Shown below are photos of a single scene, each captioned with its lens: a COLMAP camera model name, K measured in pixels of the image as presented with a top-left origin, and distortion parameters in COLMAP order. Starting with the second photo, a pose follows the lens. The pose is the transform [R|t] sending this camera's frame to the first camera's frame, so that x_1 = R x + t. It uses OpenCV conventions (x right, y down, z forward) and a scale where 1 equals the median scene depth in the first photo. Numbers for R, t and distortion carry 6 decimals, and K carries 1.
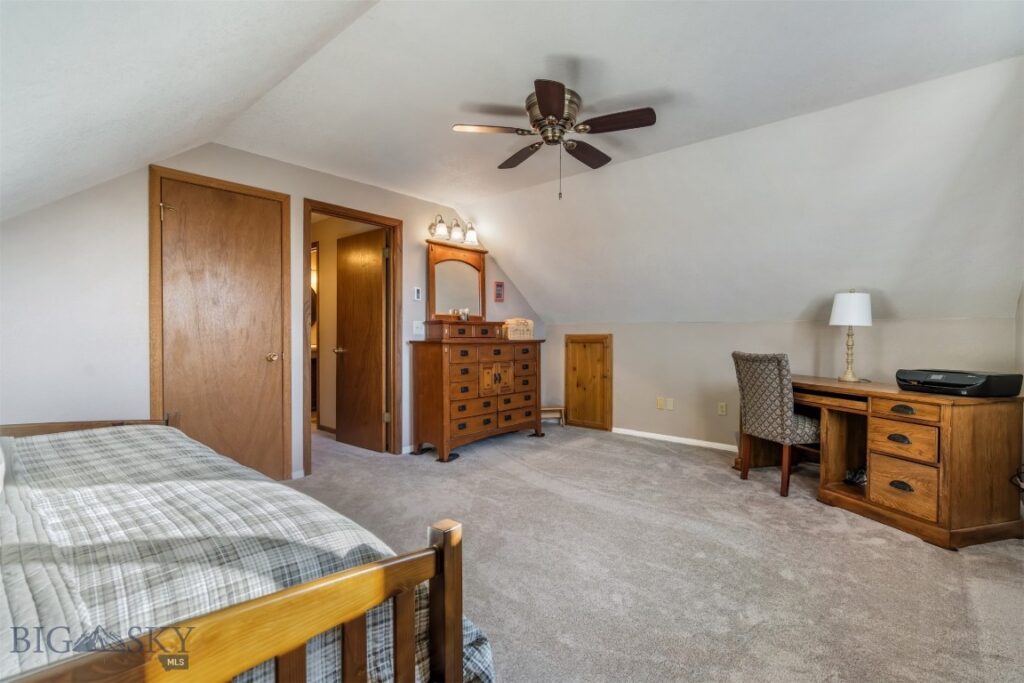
lens RADIAL K [[471.2, 0, 510.1], [0, 471.2, 333.4], [0, 0, 1]] dist [-0.001773, 0.000495]
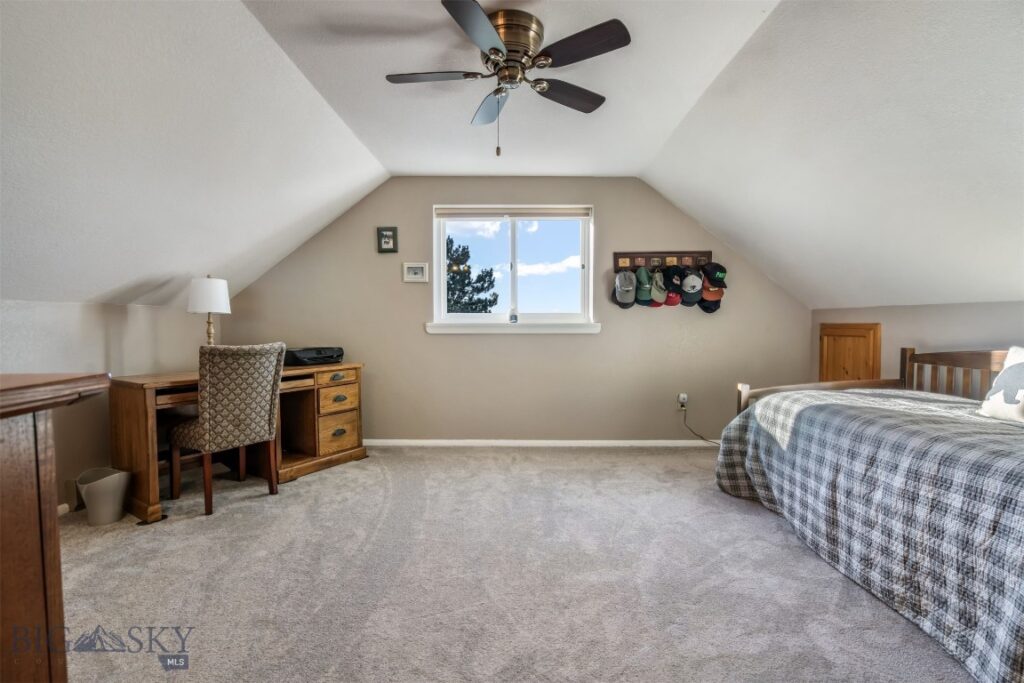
lens RADIAL K [[471.2, 0, 510.1], [0, 471.2, 333.4], [0, 0, 1]] dist [-0.001773, 0.000495]
pose [[-0.658250, -0.025492, 0.752368, -0.488607], [-0.004665, 0.999545, 0.029785, -0.006987], [-0.752785, 0.016097, -0.658070, 1.434563]]
